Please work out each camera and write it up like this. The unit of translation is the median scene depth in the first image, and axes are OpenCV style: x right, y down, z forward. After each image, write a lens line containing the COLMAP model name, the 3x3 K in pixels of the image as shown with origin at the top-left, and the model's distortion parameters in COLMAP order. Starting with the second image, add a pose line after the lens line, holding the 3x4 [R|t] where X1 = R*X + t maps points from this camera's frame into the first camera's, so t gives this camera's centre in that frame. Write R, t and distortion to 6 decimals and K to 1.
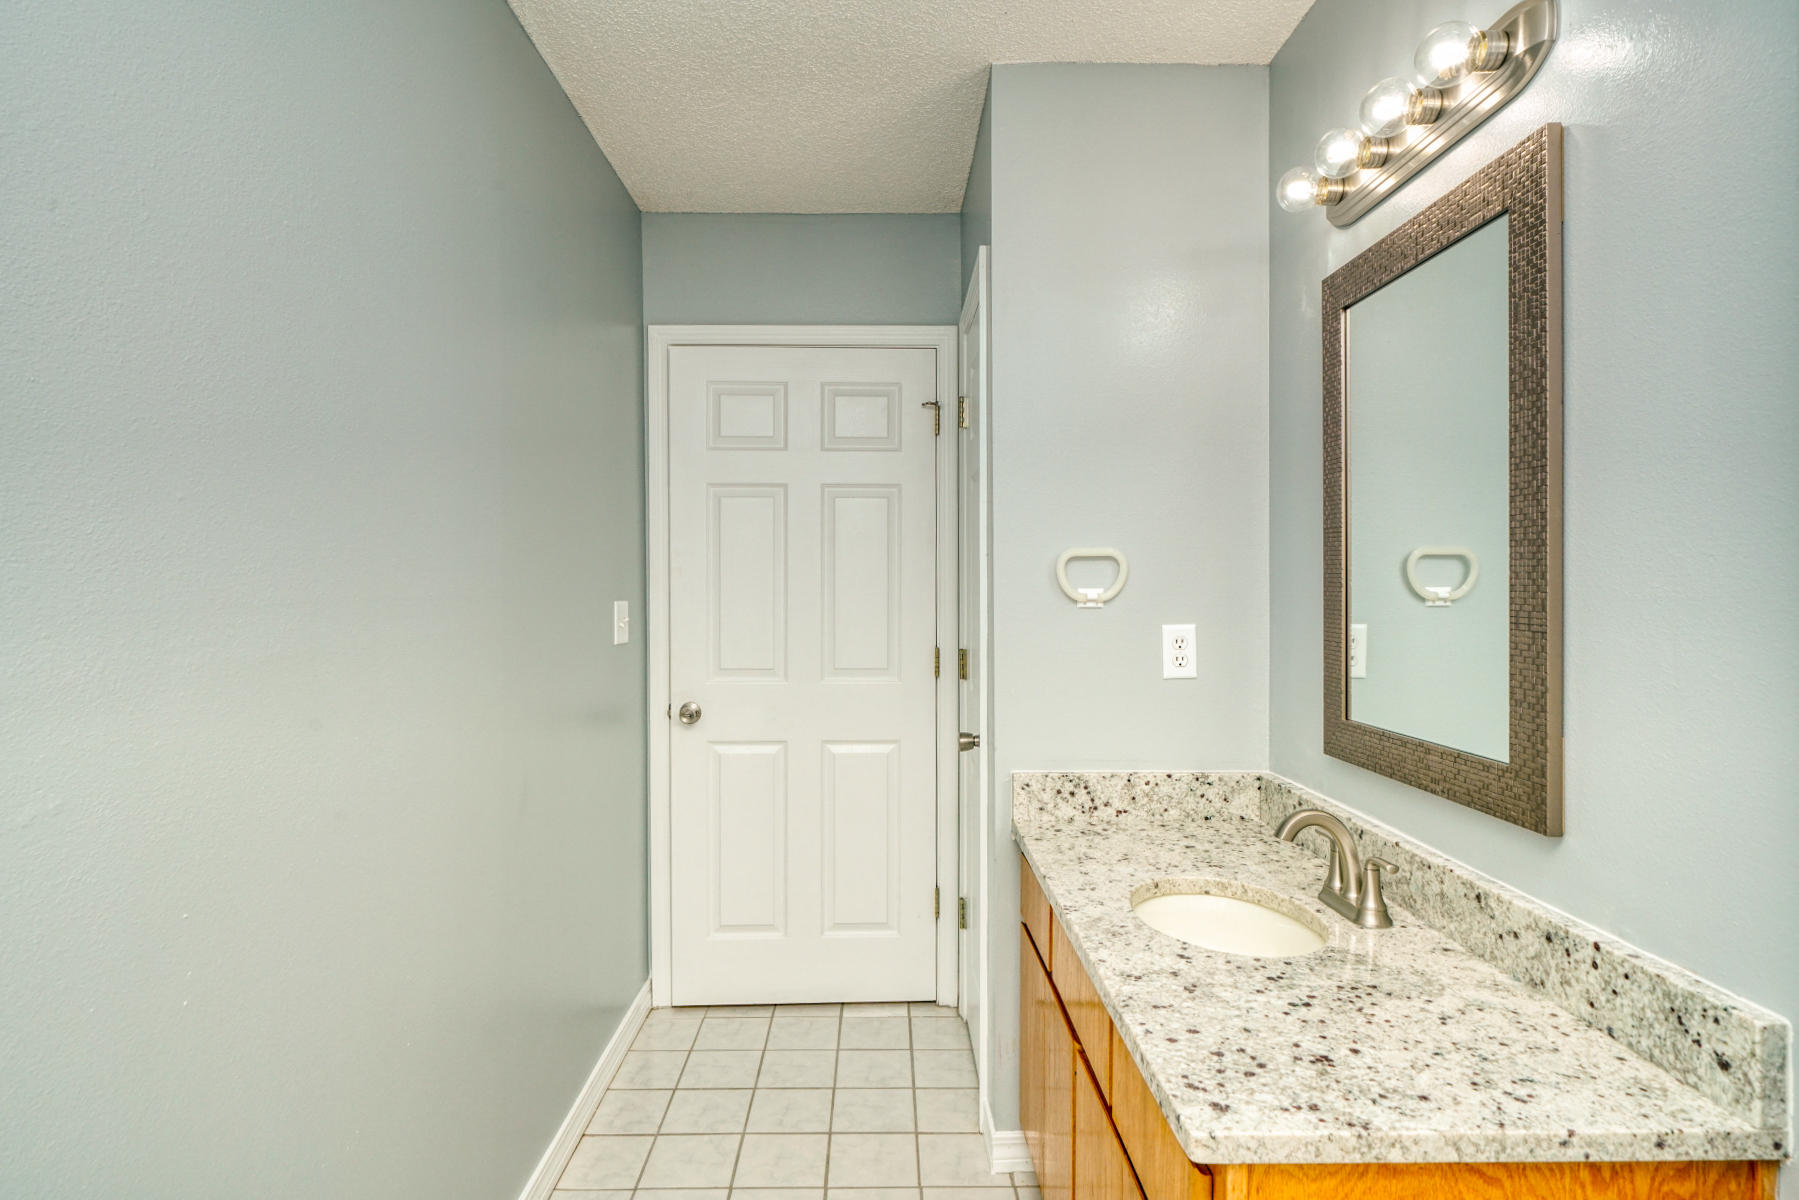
lens RADIAL K [[974.0, 0, 895.1], [0, 974.0, 599.9], [0, 0, 1]] dist [0.003846, 0.000096]
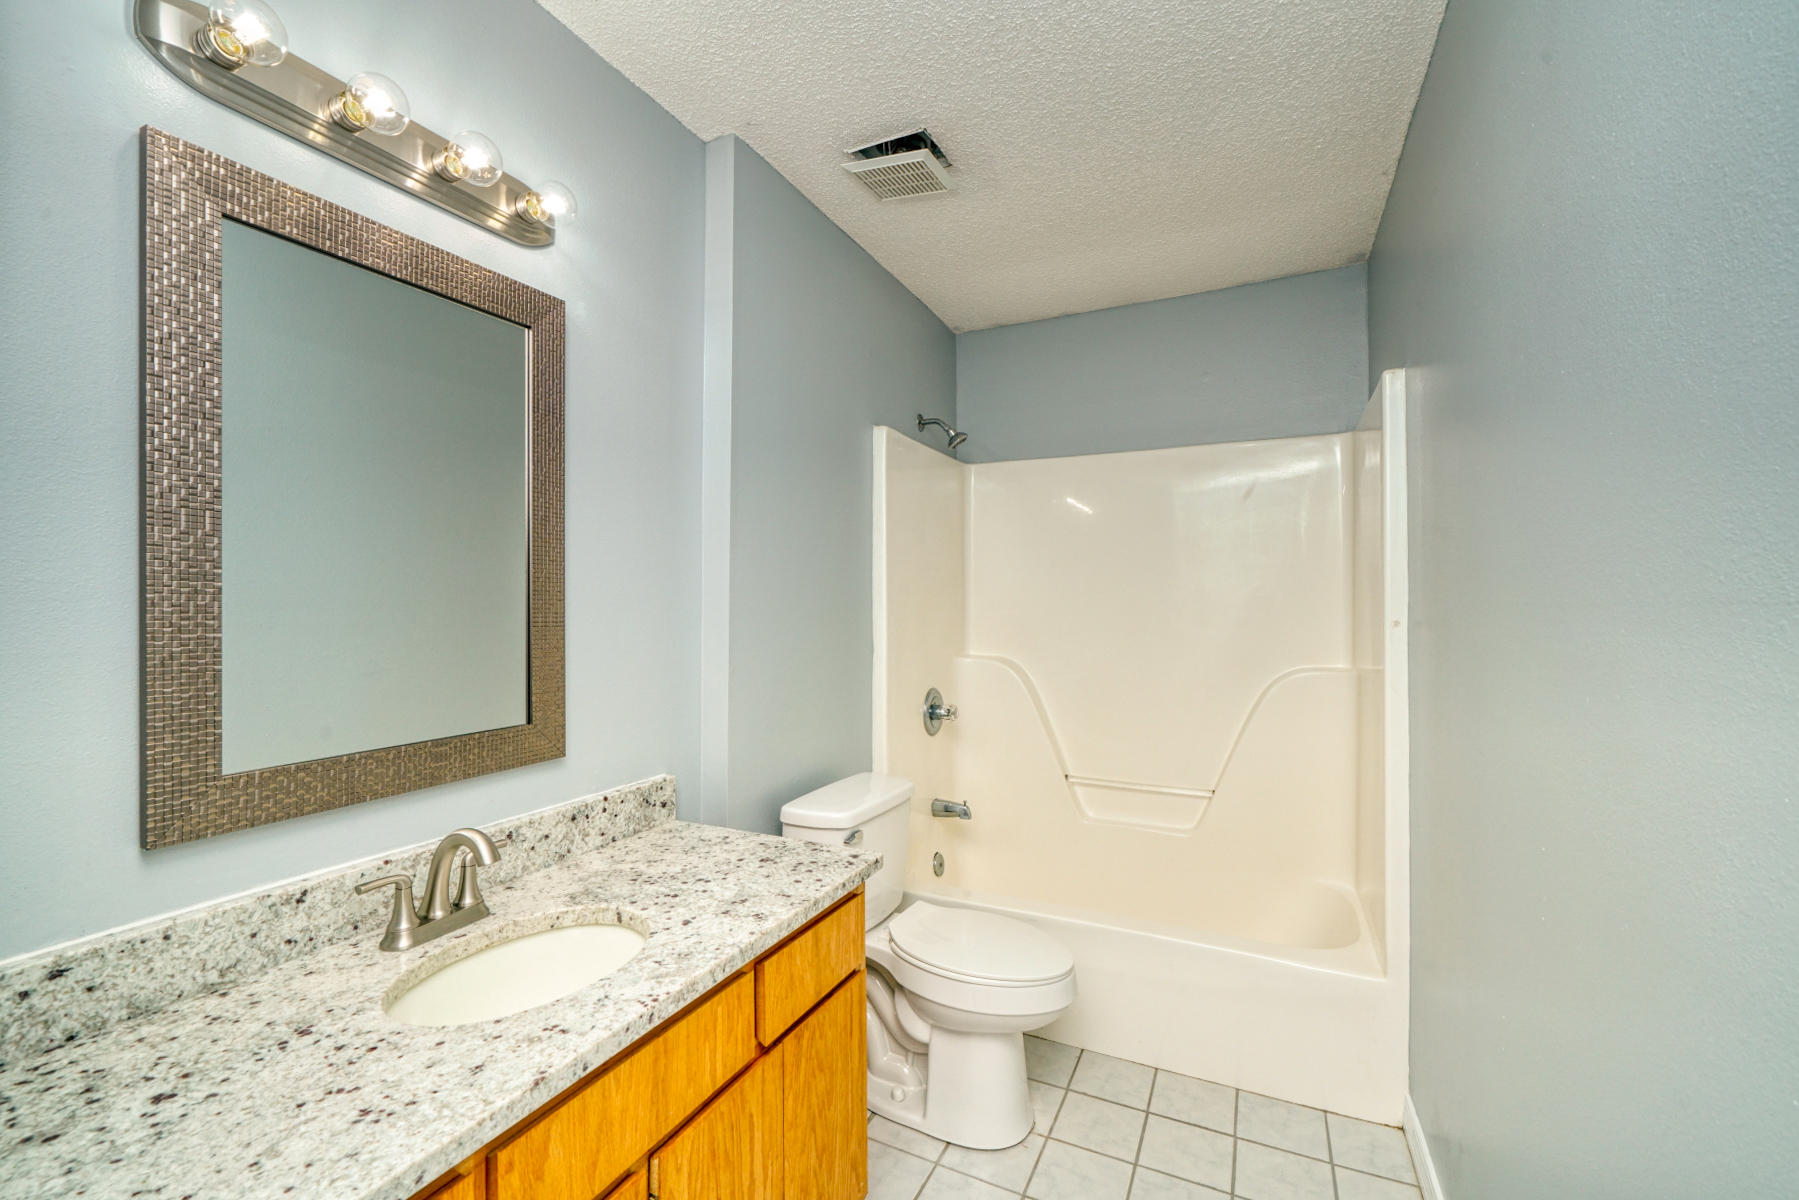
lens RADIAL K [[745.9, 0, 895.2], [0, 745.9, 597.5], [0, 0, 1]] dist [-0.000660, -0.000032]
pose [[-0.889619, 0.007012, 0.456649, -0.346138], [0.010321, 0.999935, 0.004754, -0.011900], [-0.456586, 0.008942, -0.889634, 1.817900]]
